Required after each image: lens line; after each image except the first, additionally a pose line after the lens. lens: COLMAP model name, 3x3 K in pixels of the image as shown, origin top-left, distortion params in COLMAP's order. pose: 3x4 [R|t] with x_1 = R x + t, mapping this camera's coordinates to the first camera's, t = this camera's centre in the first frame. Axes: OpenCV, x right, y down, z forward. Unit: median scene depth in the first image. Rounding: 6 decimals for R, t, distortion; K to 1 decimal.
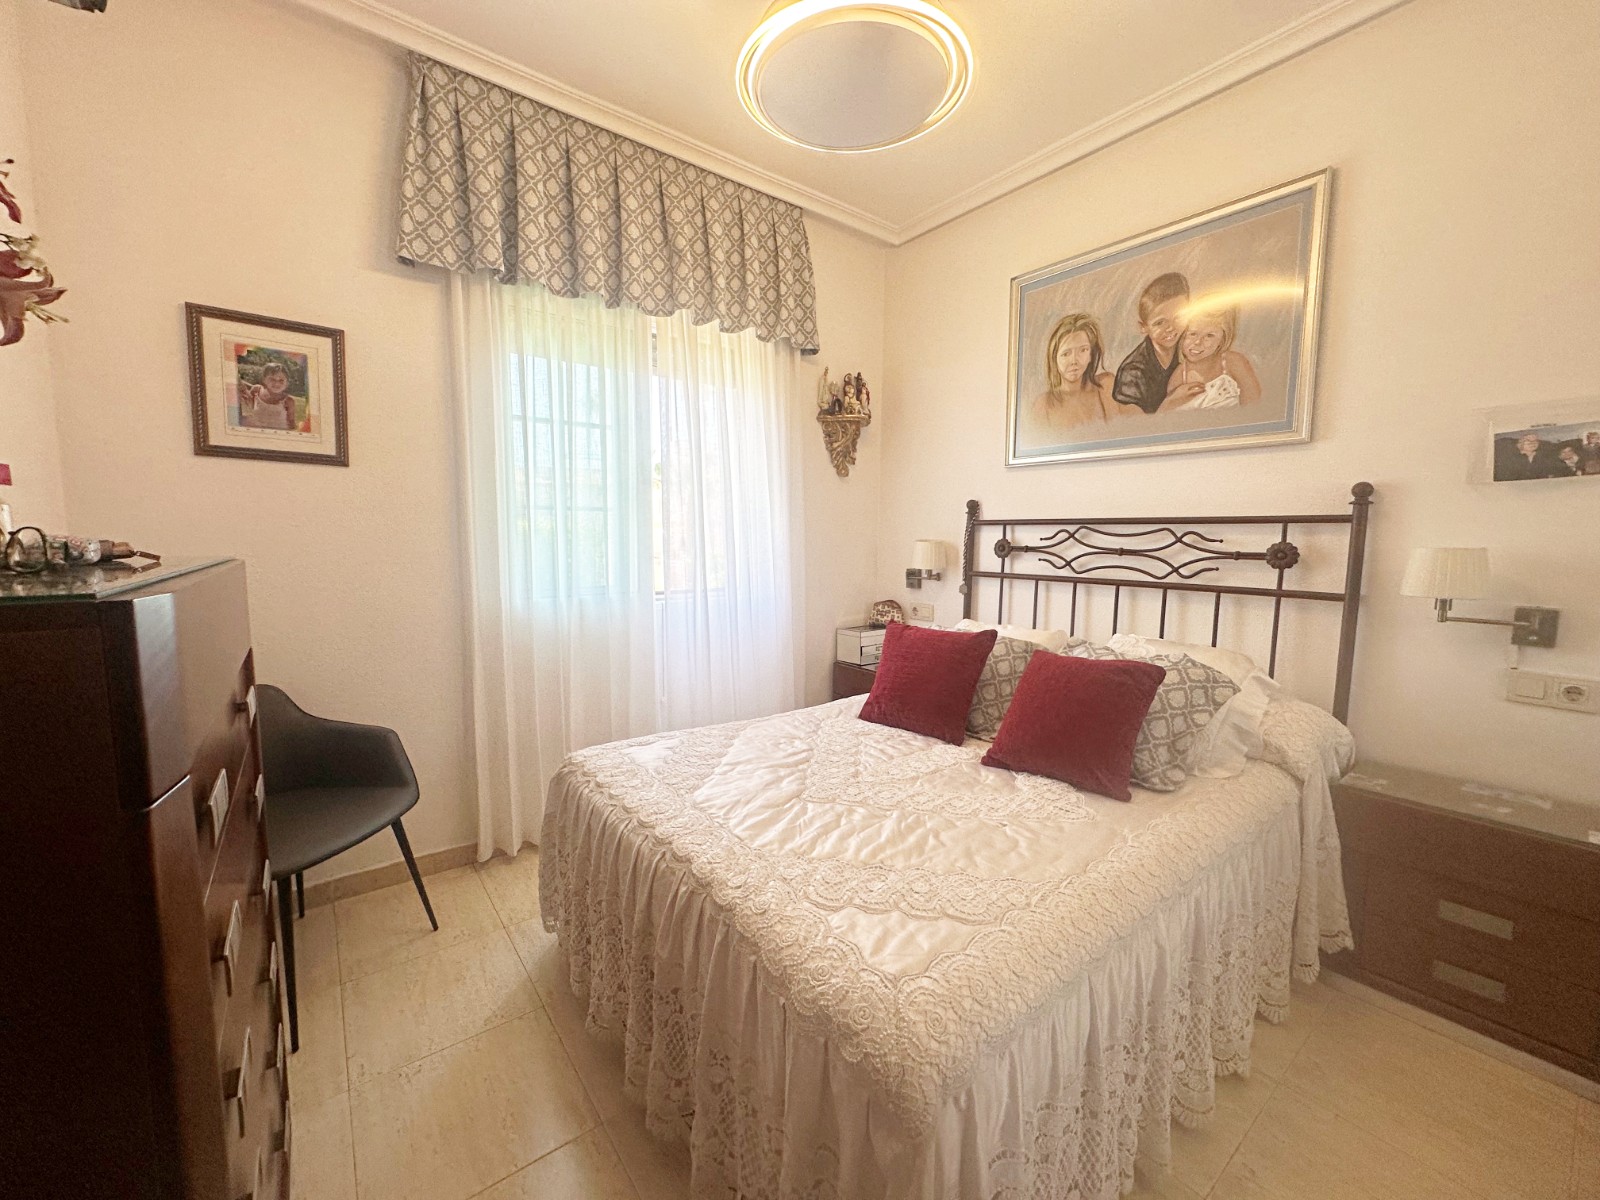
lens RADIAL K [[638.1, 0, 800.0], [0, 638.1, 600.0], [0, 0, 1]] dist [-0.002998, 0.000597]
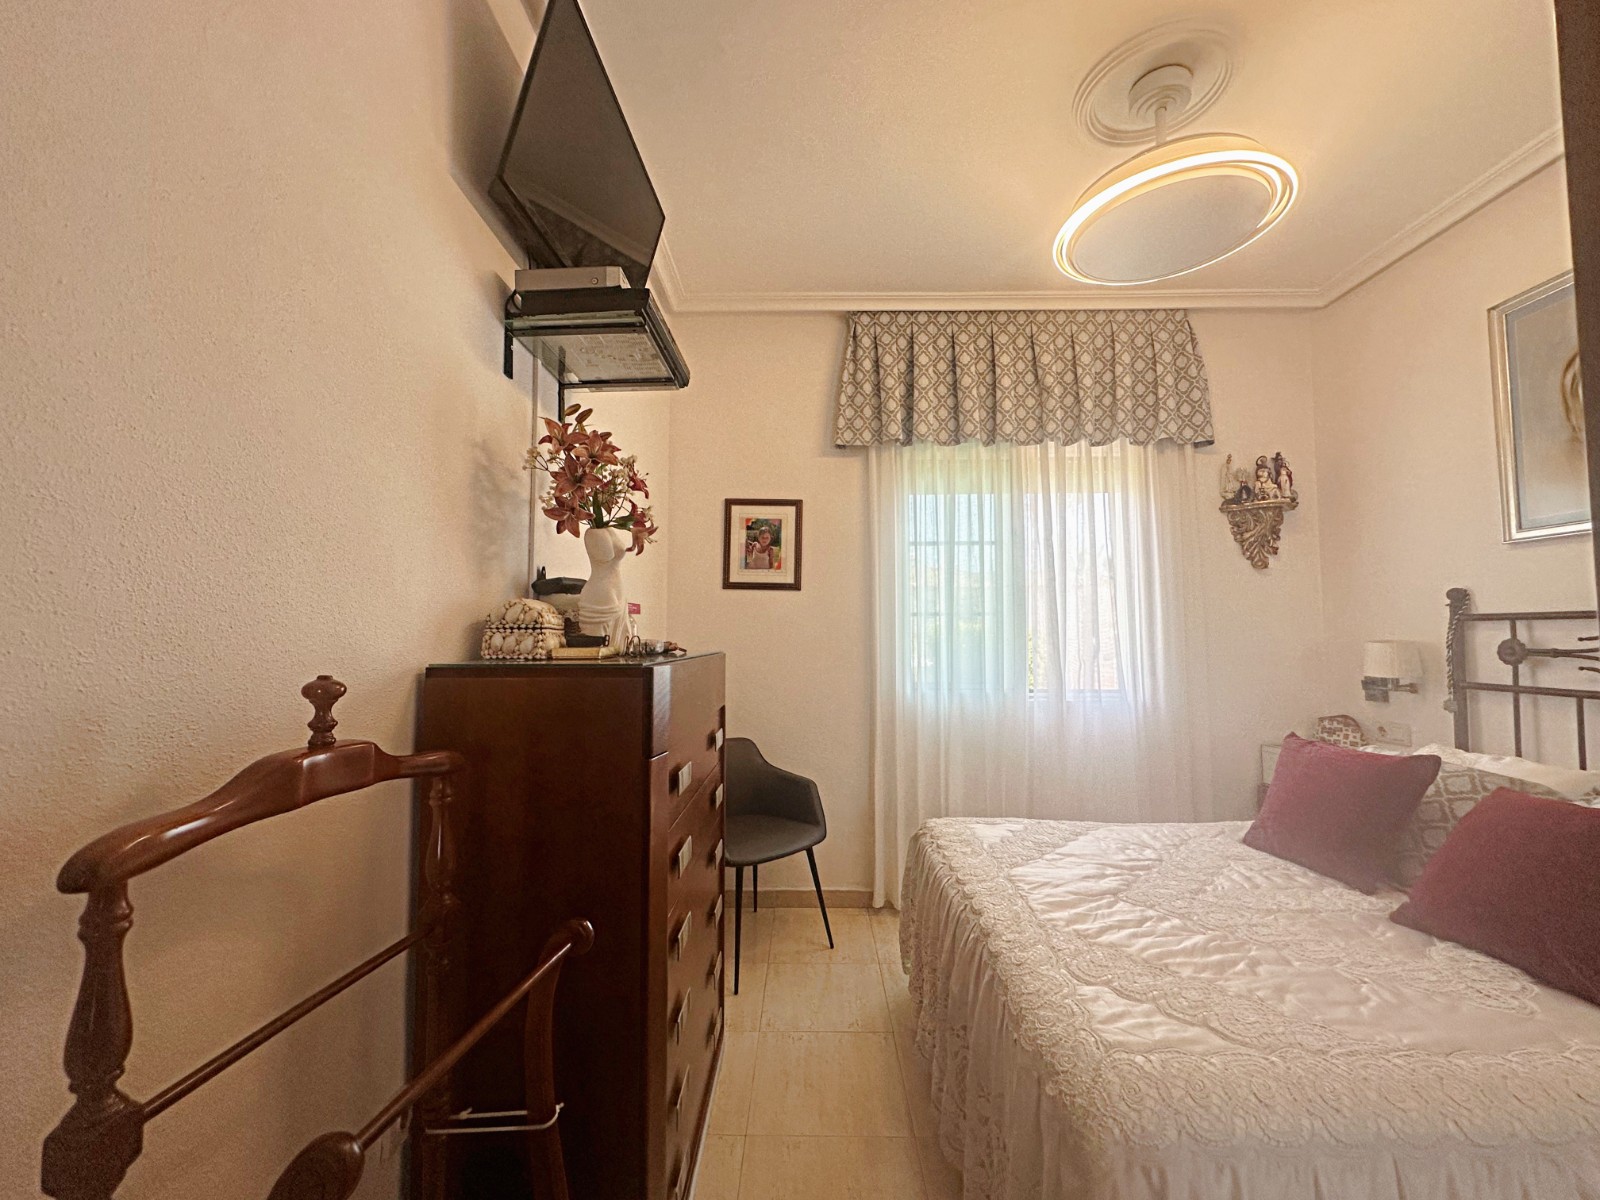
lens RADIAL K [[652.1, 0, 803.4], [0, 652.1, 597.8], [0, 0, 1]] dist [0.000426, 0.000739]
pose [[0.782787, -0.042010, -0.620870, 0.213227], [-0.057249, 0.988626, -0.139073, 0.012280], [0.619650, 0.144408, 0.771479, -0.132307]]
